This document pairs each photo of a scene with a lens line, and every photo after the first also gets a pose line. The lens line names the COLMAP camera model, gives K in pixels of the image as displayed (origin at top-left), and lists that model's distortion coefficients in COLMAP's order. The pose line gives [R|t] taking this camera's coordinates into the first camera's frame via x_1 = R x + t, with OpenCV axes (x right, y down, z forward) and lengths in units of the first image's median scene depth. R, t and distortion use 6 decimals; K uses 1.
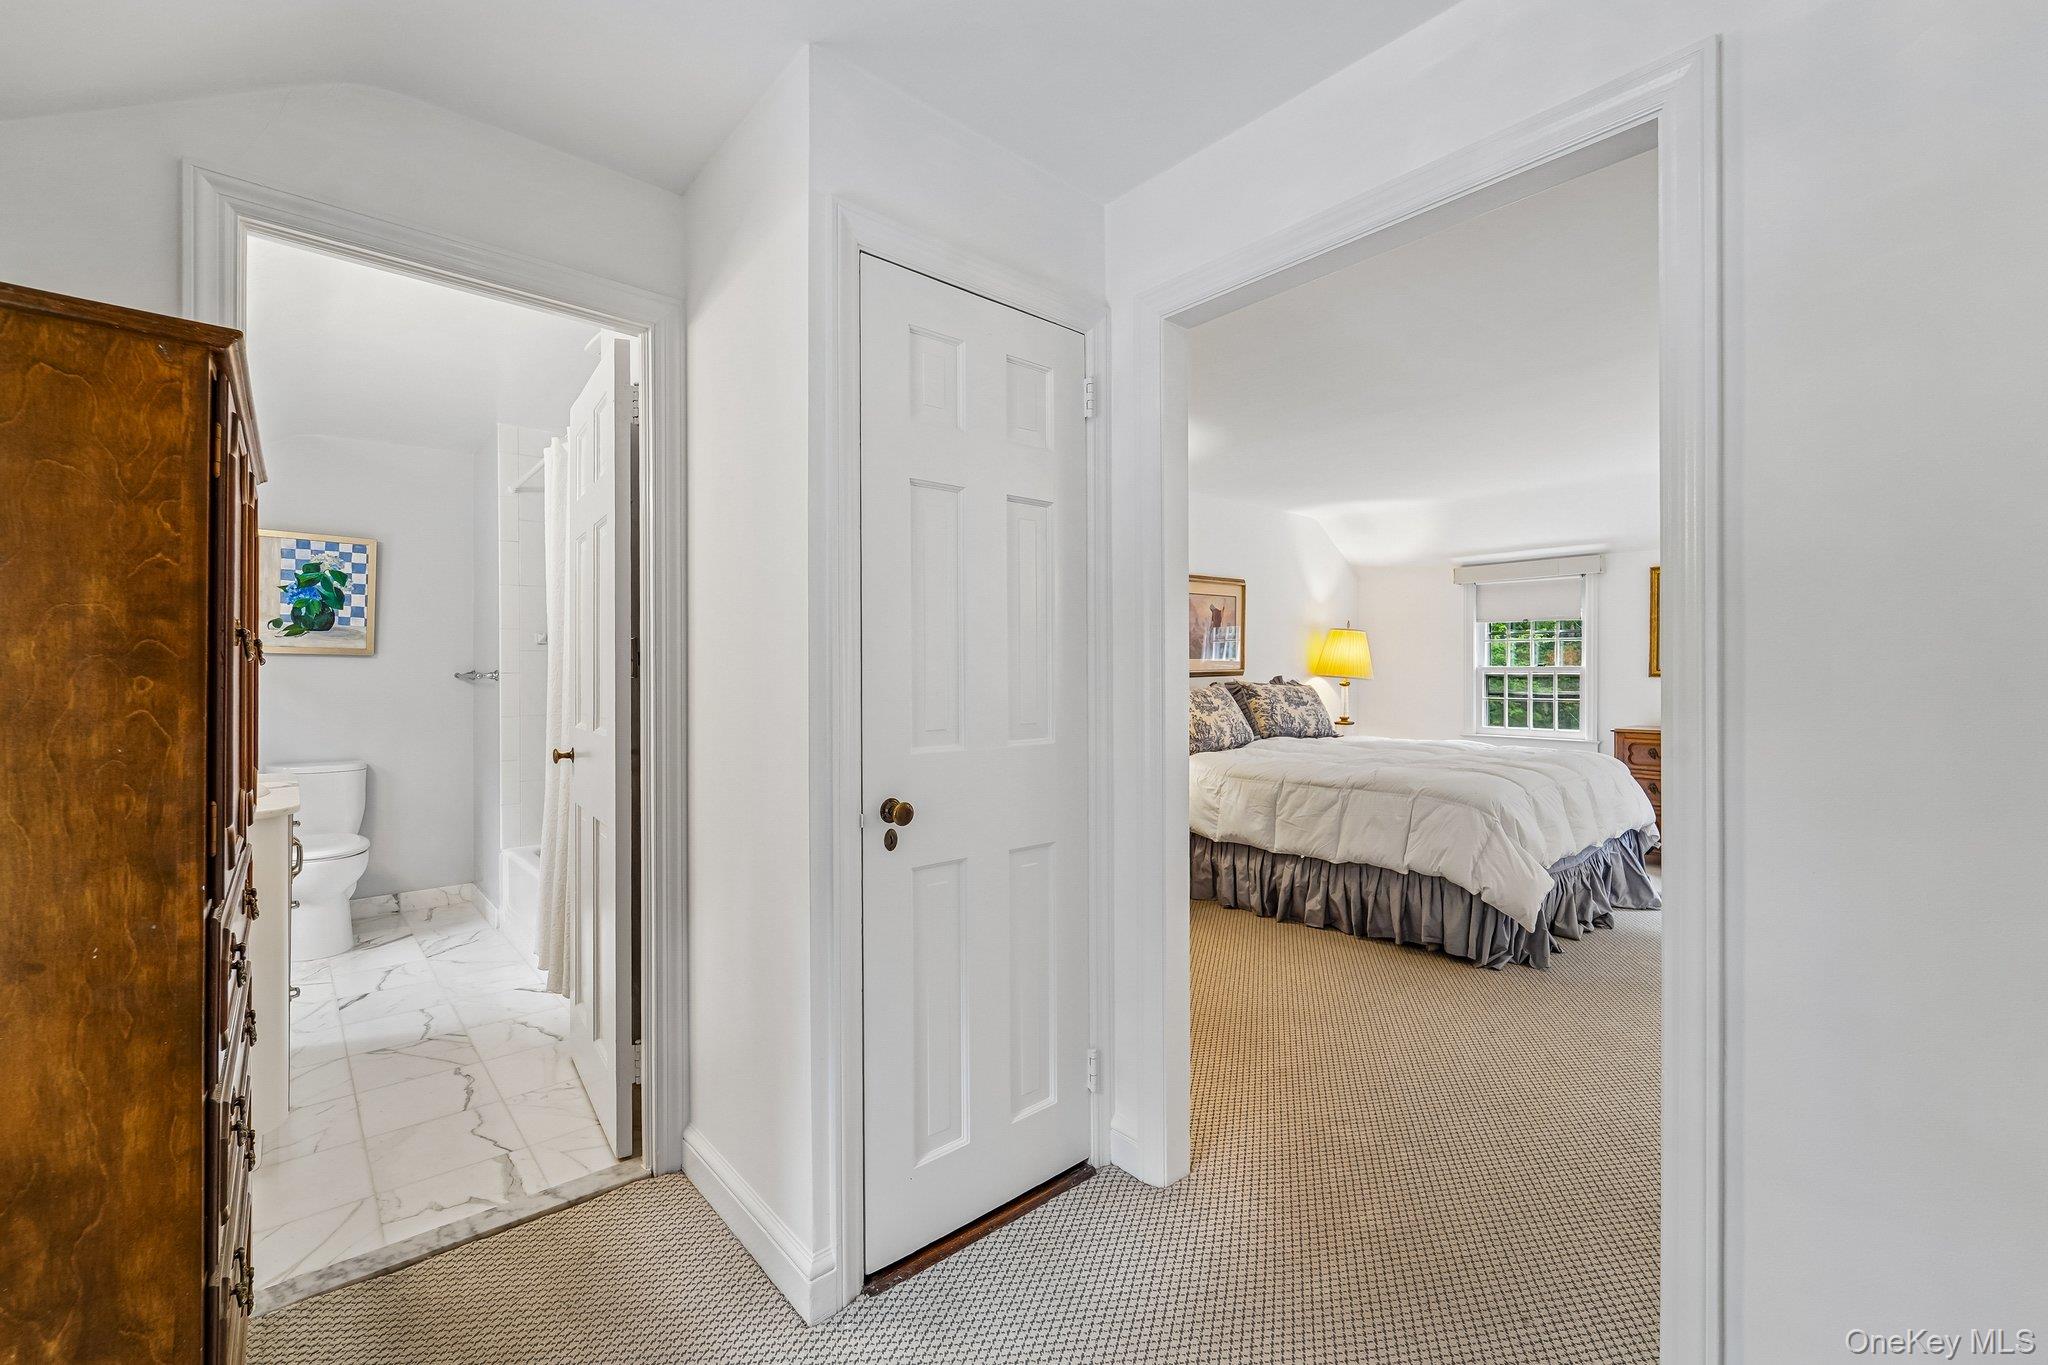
lens RADIAL K [[856.7, 0, 1024.0], [0, 856.7, 676.3], [0, 0, 1]] dist [-0.002319, -0.000266]
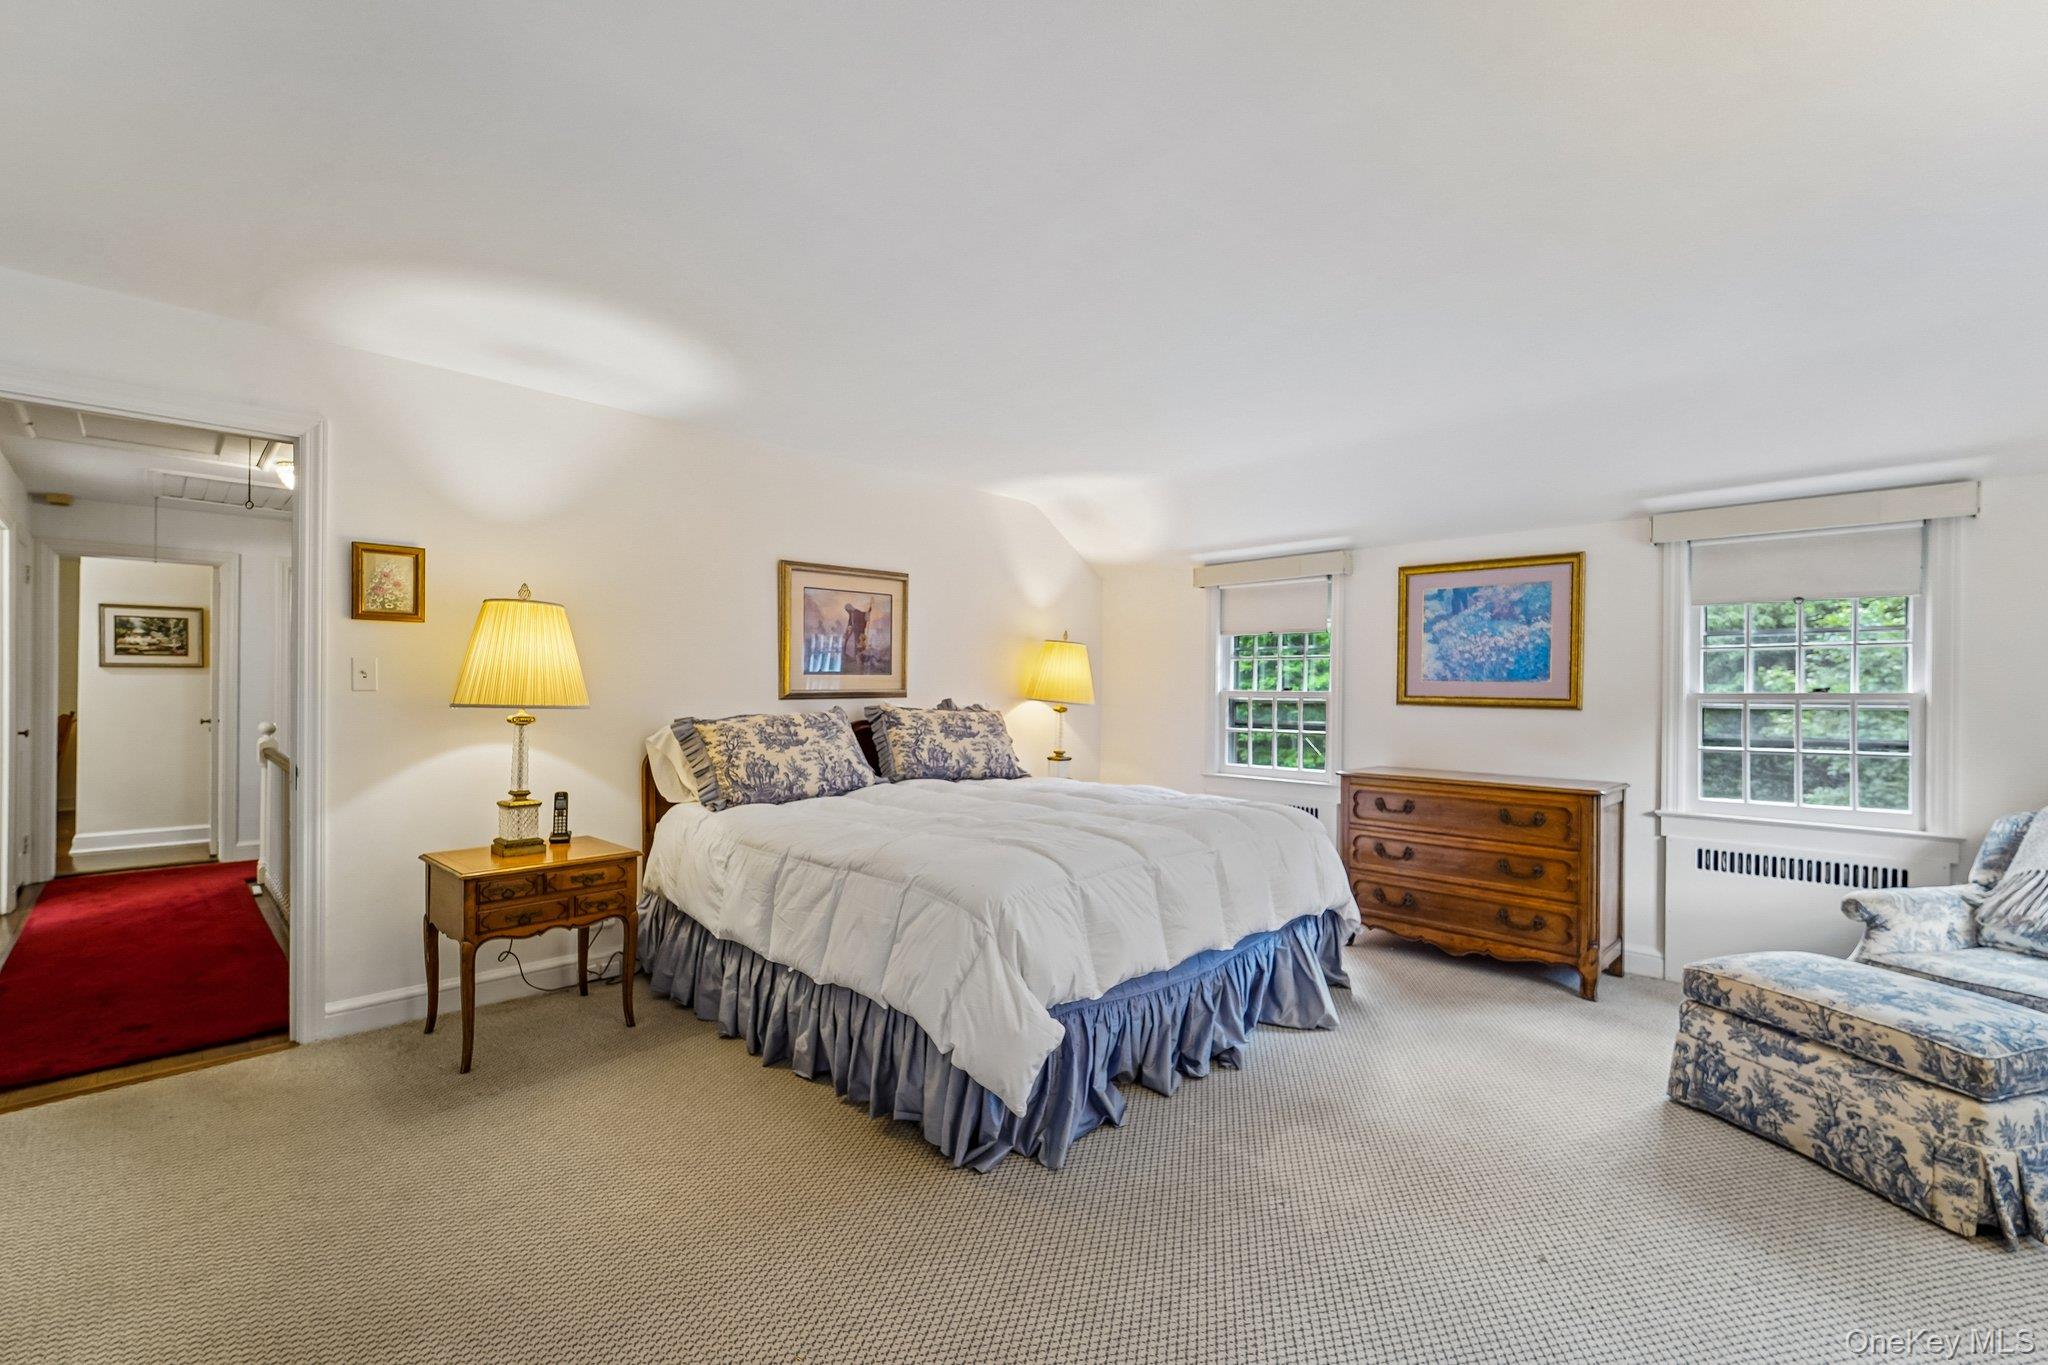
lens RADIAL K [[875.6, 0, 1024.5], [0, 875.6, 697.2], [0, 0, 1]] dist [0.000681, 0.000020]
pose [[0.996817, 0.011693, 0.078864, 0.357743], [-0.011765, 0.999931, 0.000444, -0.003390], [-0.078854, -0.001370, 0.996885, 0.242096]]
